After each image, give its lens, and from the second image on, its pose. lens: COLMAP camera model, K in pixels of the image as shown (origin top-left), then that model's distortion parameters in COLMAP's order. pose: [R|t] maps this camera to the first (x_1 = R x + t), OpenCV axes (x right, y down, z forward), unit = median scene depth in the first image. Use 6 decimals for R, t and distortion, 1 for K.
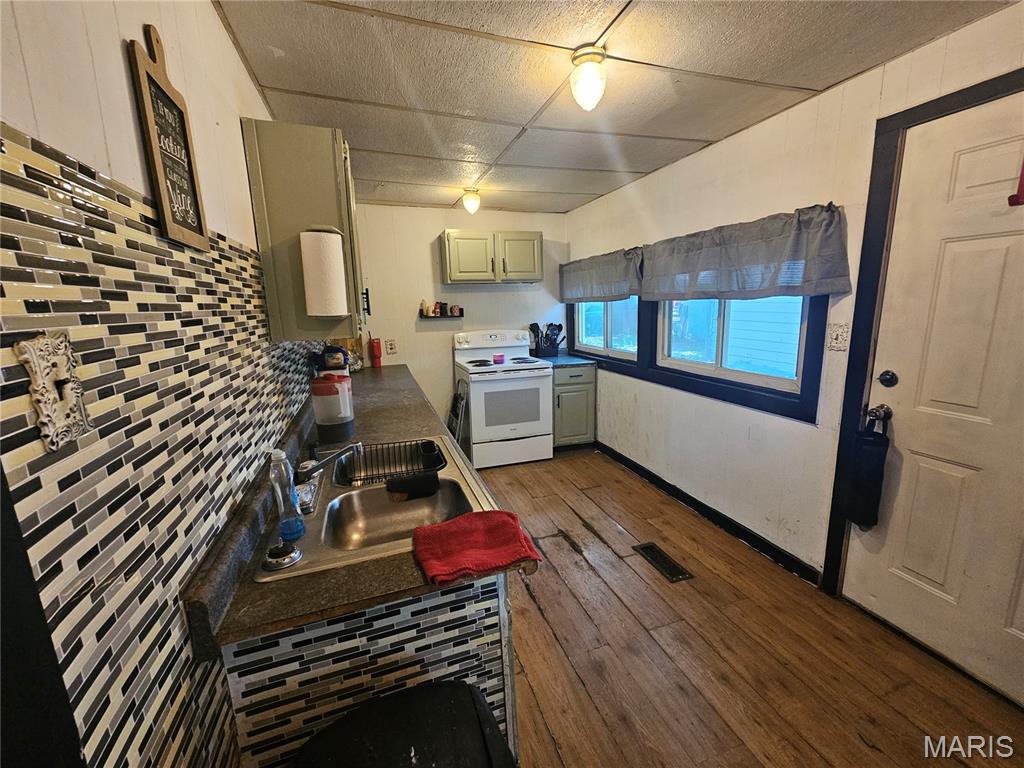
lens RADIAL K [[417.2, 0, 515.2], [0, 417.2, 385.5], [0, 0, 1]] dist [-0.002399, 0.000055]
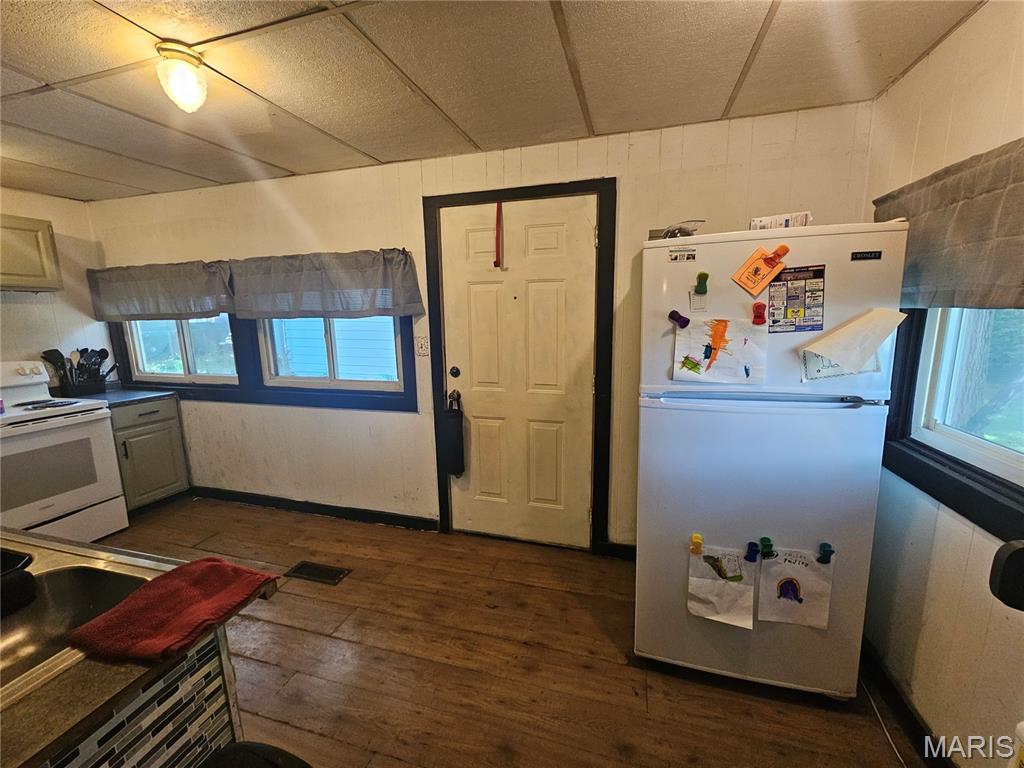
lens RADIAL K [[417.2, 0, 512.1], [0, 417.2, 384.5], [0, 0, 1]] dist [-0.002399, 0.000055]
pose [[0.580558, -0.118468, 0.805554, -0.163383], [0.155531, 0.987276, 0.033103, 0.008584], [-0.799226, 0.106071, 0.591597, -0.034897]]
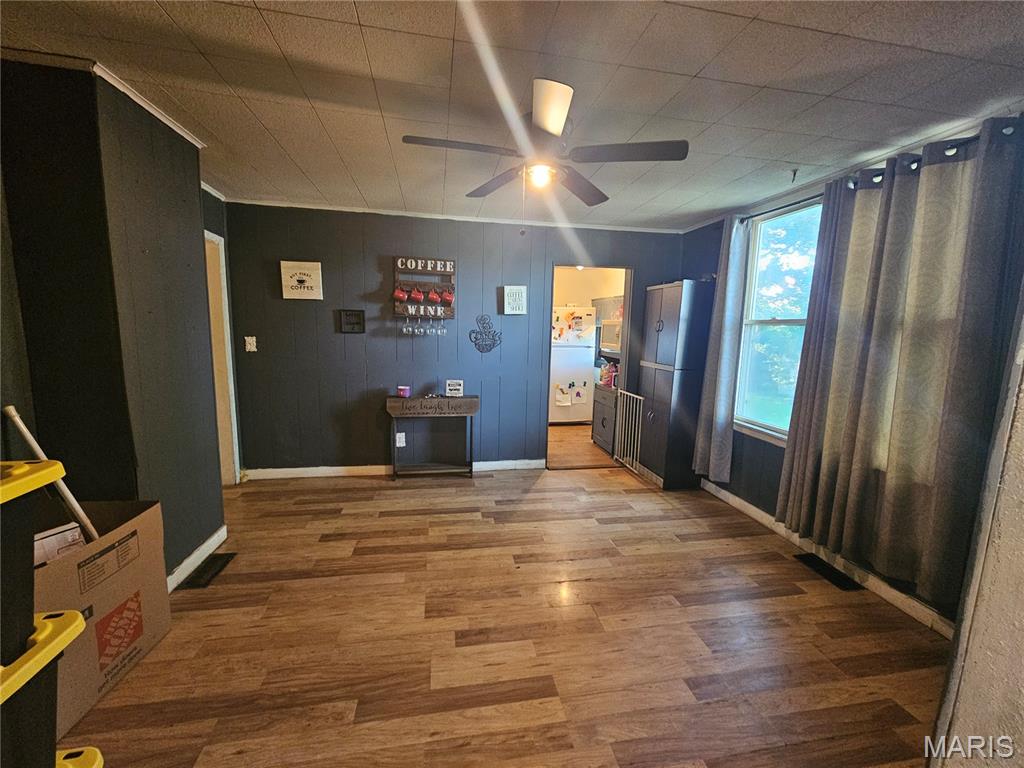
lens RADIAL K [[417.2, 0, 512.9], [0, 417.2, 384.3], [0, 0, 1]] dist [-0.002399, 0.000055]
pose [[0.158595, -0.102144, 0.982046, -0.835915], [0.160363, 0.984092, 0.076459, 0.033753], [-0.974234, 0.145358, 0.172452, -0.031392]]
